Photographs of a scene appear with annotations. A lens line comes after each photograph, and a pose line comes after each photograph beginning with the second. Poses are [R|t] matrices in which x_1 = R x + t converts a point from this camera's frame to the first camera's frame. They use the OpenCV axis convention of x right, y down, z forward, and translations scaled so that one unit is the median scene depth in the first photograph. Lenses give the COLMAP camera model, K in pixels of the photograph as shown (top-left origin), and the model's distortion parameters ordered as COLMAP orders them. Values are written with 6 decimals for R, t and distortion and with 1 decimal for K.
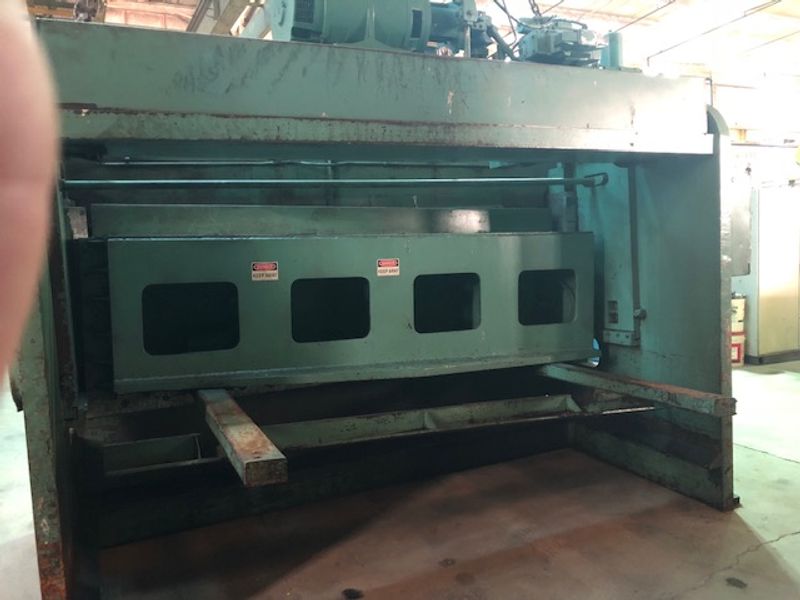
lens RADIAL K [[638.2, 0, 400.0], [0, 638.2, 300.0], [0, 0, 1]] dist [0.028880, -0.007342]
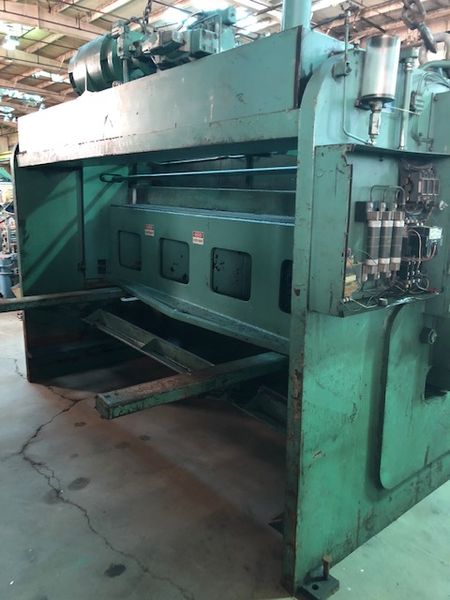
lens RADIAL K [[478.6, 0, 224.6], [0, 478.6, 297.8], [0, 0, 1]] dist [0.028880, -0.007342]
pose [[0.284897, 0.243225, -0.927187, 0.863301], [-0.111224, 0.969127, 0.220051, -0.139602], [0.952084, 0.040433, 0.303154, 0.653374]]
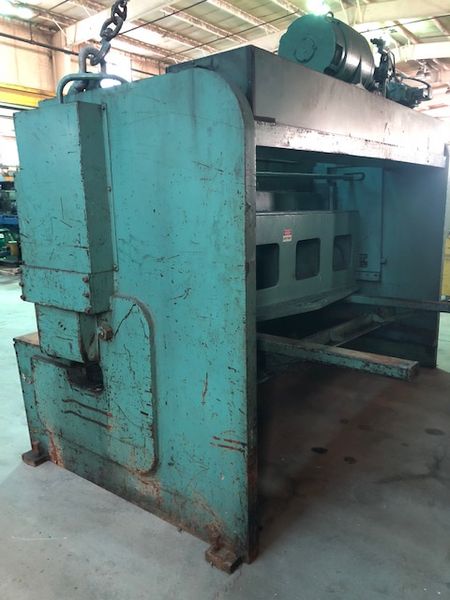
lens RADIAL K [[478.6, 0, 224.6], [0, 478.6, 297.8], [0, 0, 1]] dist [0.028880, -0.007342]
pose [[0.886148, -0.068567, 0.458301, -0.571629], [0.019931, 0.993717, 0.110132, -0.029629], [-0.462973, -0.088459, 0.881947, 0.082339]]
